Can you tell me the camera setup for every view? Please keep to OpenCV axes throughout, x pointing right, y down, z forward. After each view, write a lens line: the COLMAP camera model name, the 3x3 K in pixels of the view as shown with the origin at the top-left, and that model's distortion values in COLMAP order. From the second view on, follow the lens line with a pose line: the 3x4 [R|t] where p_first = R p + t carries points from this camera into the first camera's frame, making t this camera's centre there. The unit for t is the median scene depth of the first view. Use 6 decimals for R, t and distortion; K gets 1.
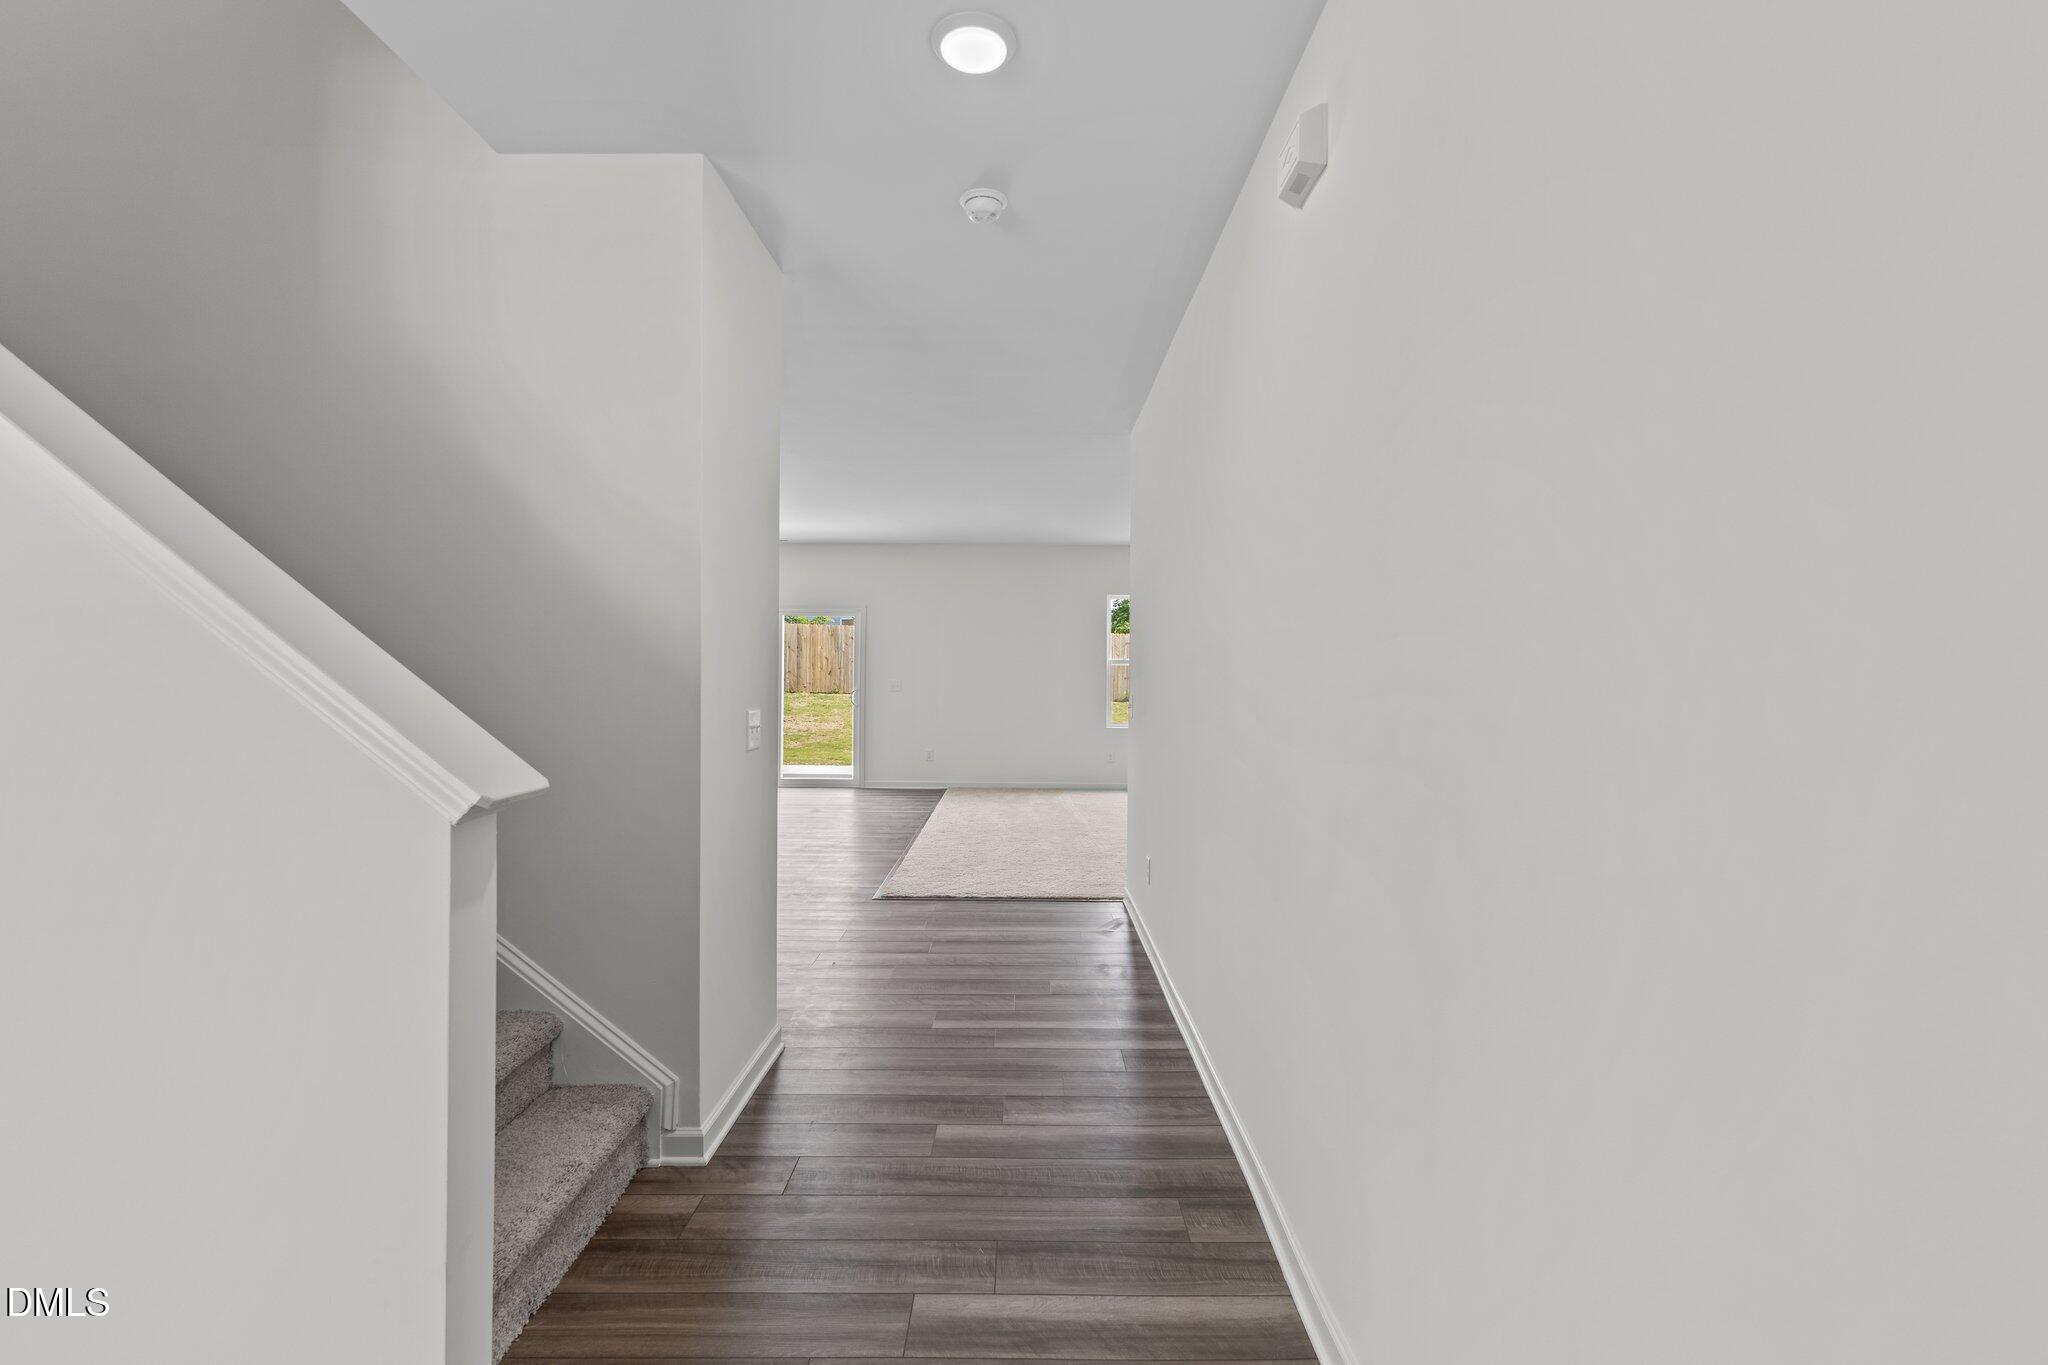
lens RADIAL K [[884.5, 0, 1023.2], [0, 884.5, 672.9], [0, 0, 1]] dist [-0.001127, -0.000265]
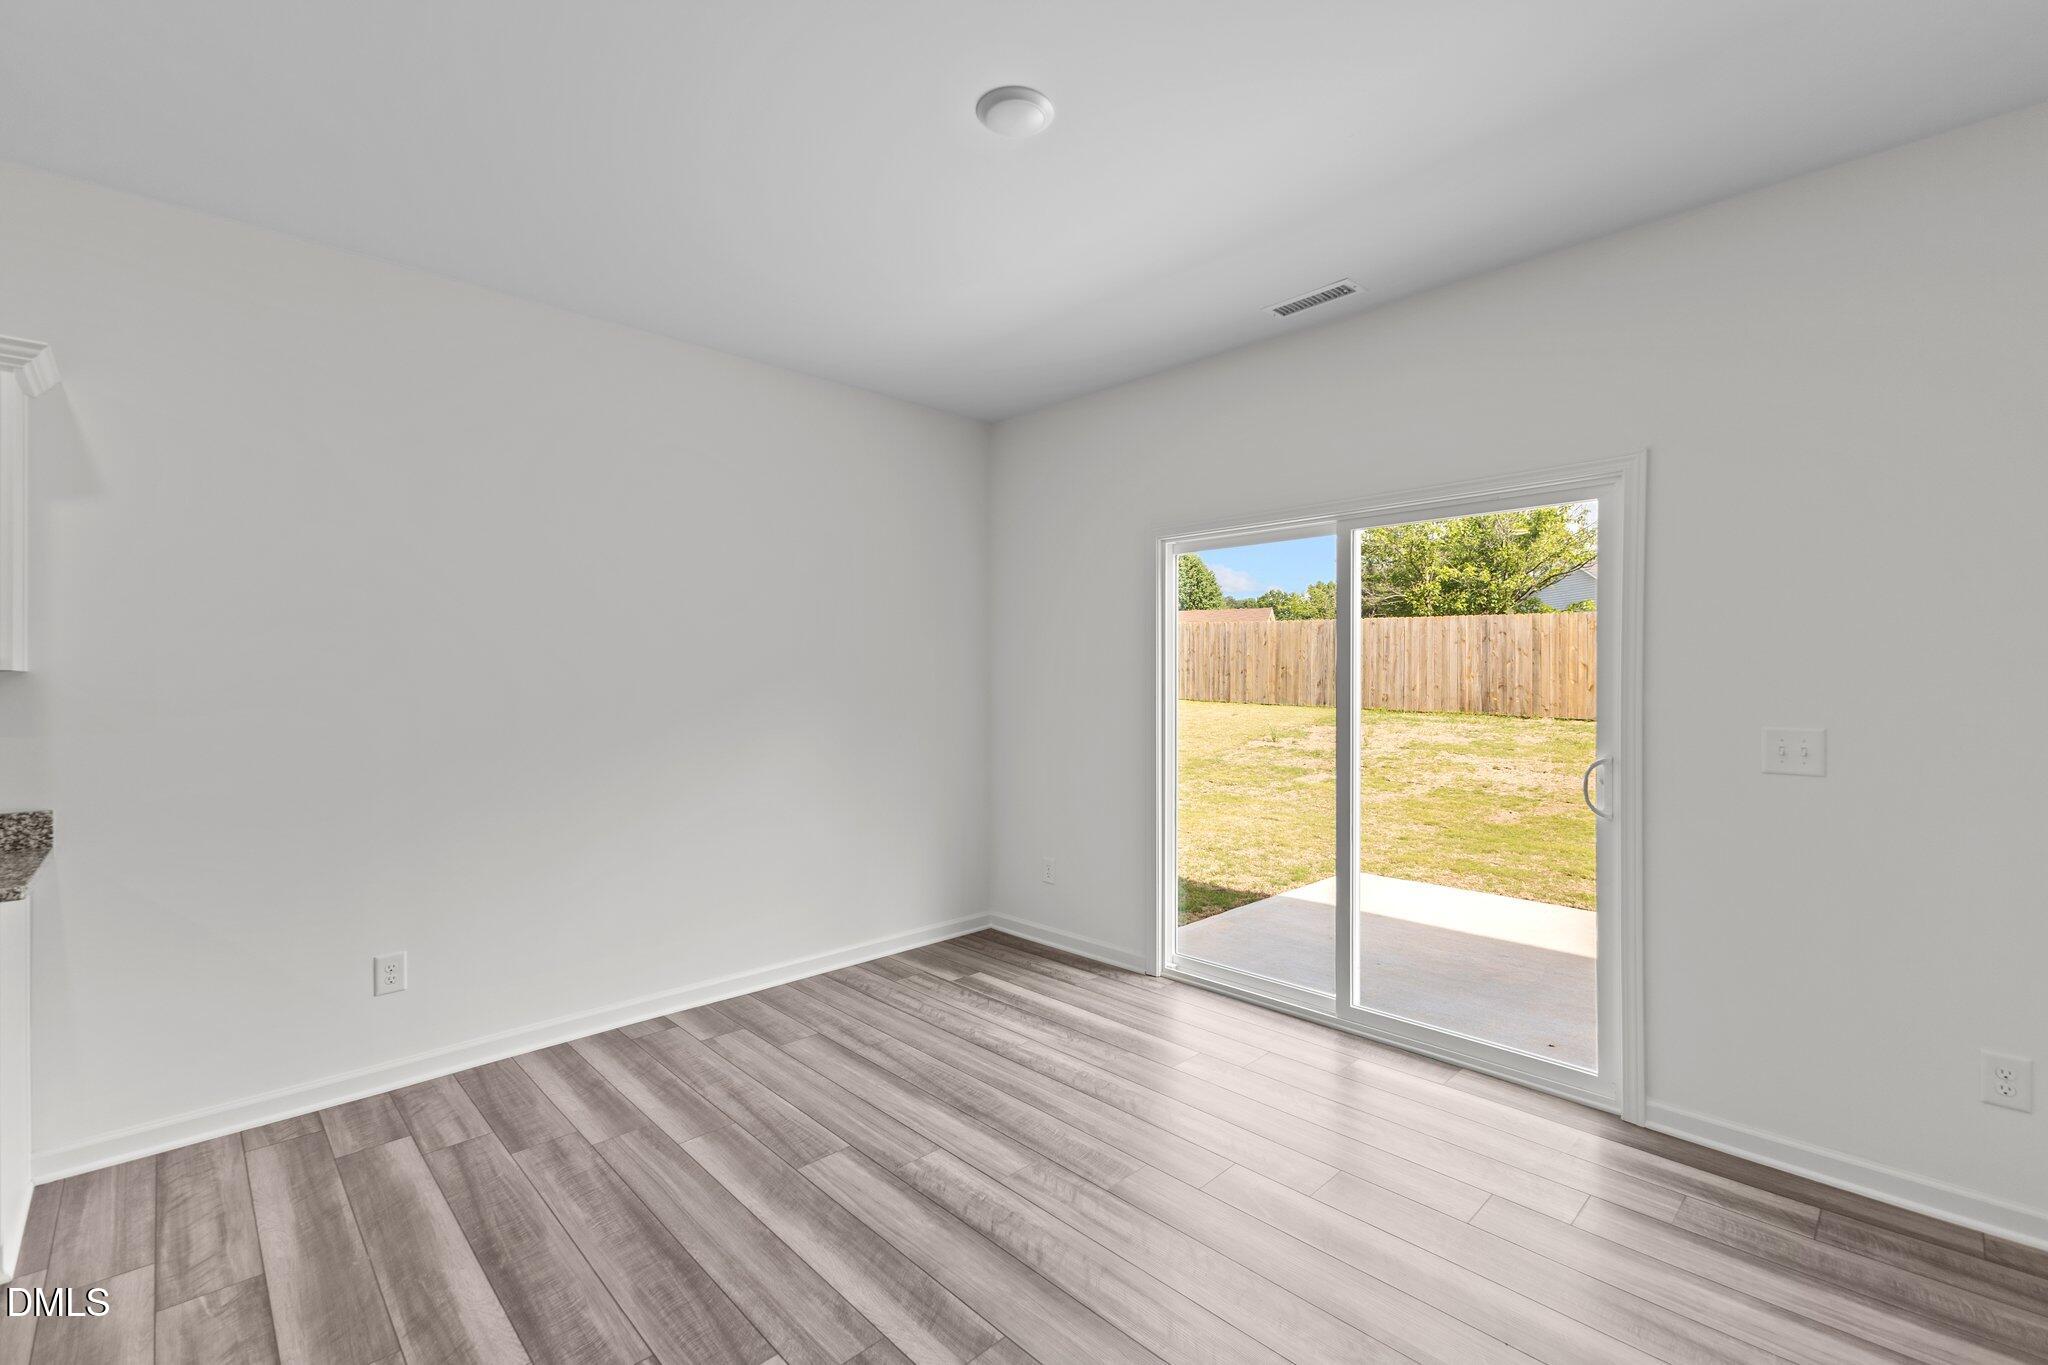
lens RADIAL K [[884.5, 0, 1030.2], [0, 884.5, 681.3], [0, 0, 1]] dist [-0.001127, -0.000265]
pose [[0.700206, -0.005714, -0.713918, -0.047367], [0.002239, 0.999981, -0.005808, -0.002097], [0.713937, 0.002469, 0.700206, 0.269866]]
